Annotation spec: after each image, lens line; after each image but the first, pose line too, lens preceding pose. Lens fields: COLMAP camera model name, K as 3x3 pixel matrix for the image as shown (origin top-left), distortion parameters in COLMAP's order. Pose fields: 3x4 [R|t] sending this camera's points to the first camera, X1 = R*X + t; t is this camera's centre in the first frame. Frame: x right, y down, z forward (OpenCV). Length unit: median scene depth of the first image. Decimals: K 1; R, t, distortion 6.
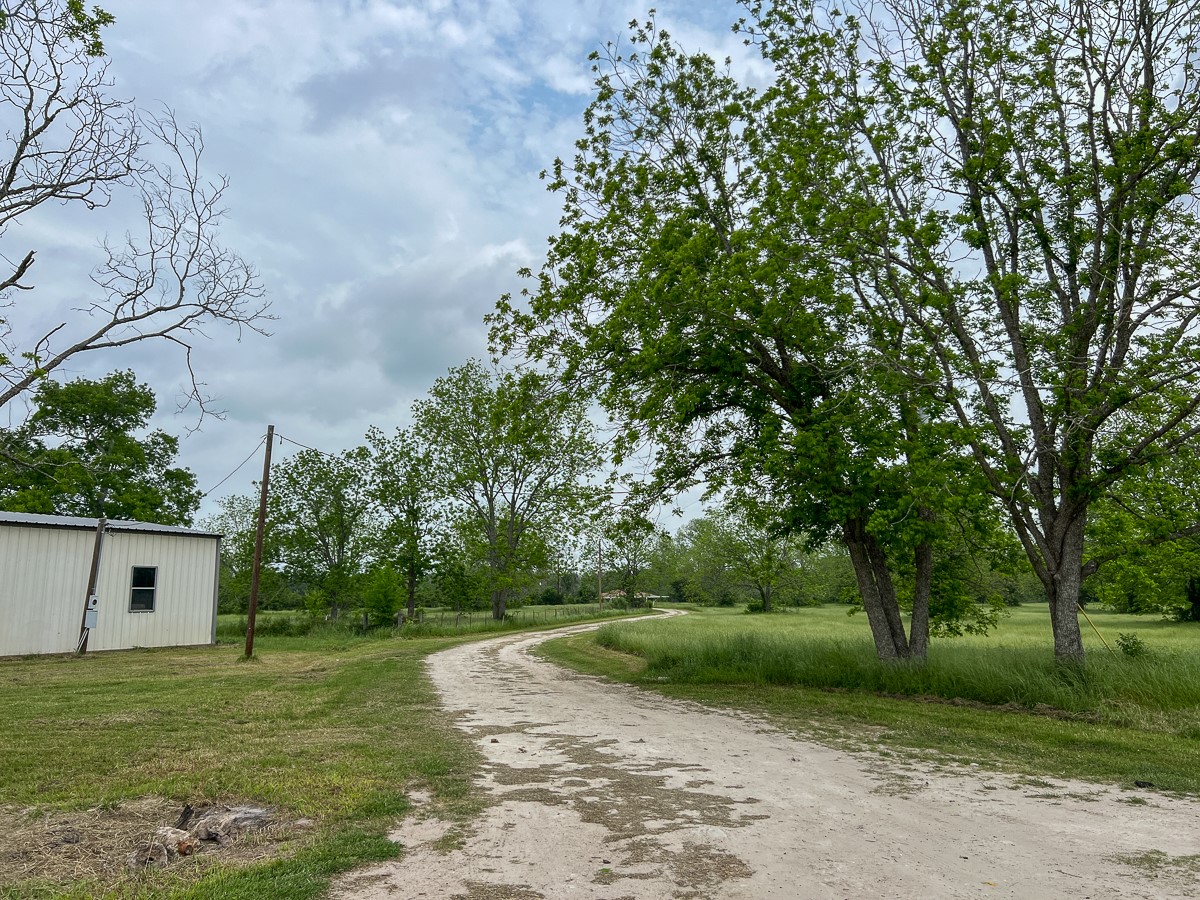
lens RADIAL K [[887.0, 0, 597.2], [0, 887.0, 456.8], [0, 0, 1]] dist [0.062449, -0.074665]
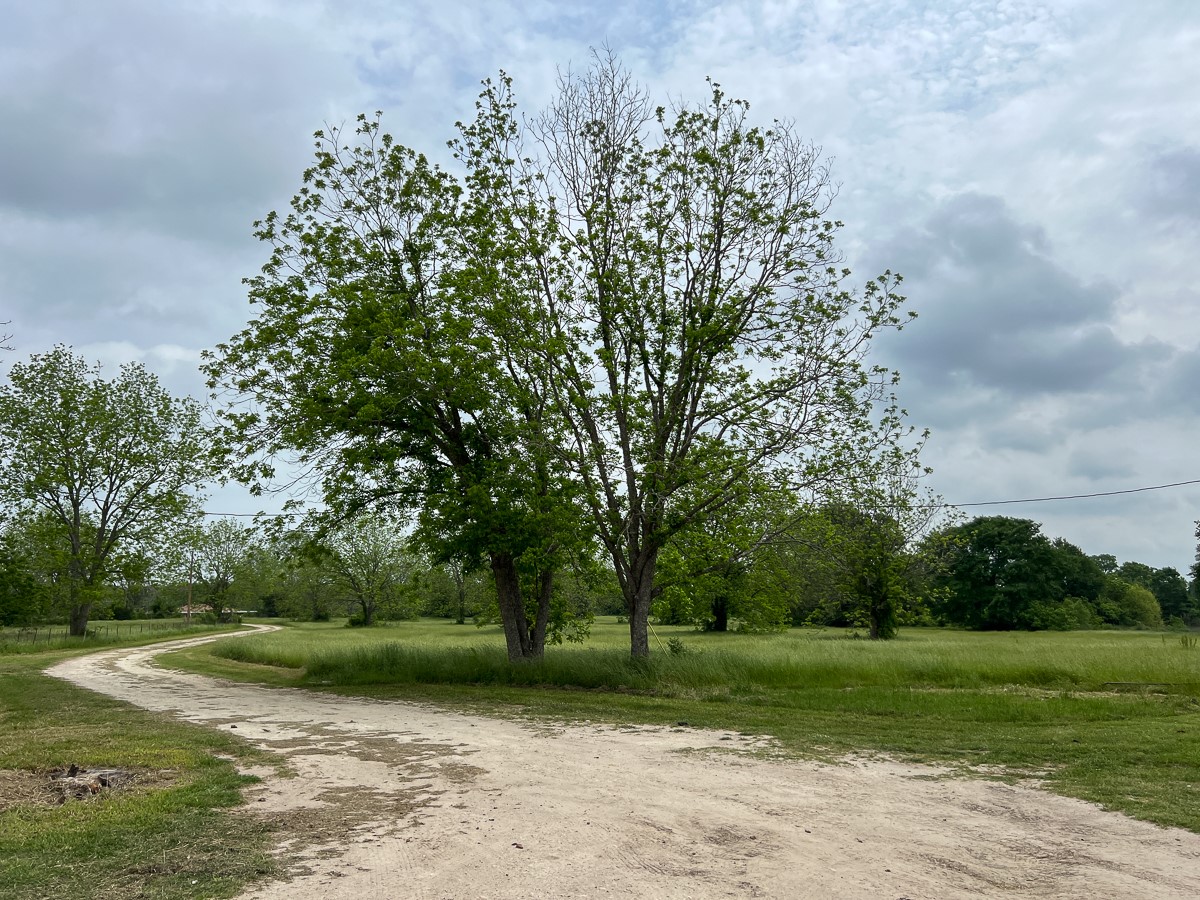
lens RADIAL K [[913.0, 0, 597.2], [0, 913.0, 479.0], [0, 0, 1]] dist [0.058724, -0.108501]
pose [[0.899952, 0.066569, 0.430877, -0.145694], [-0.071966, 0.997400, -0.003782, -0.035324], [-0.430008, -0.027605, 0.902403, -0.222775]]
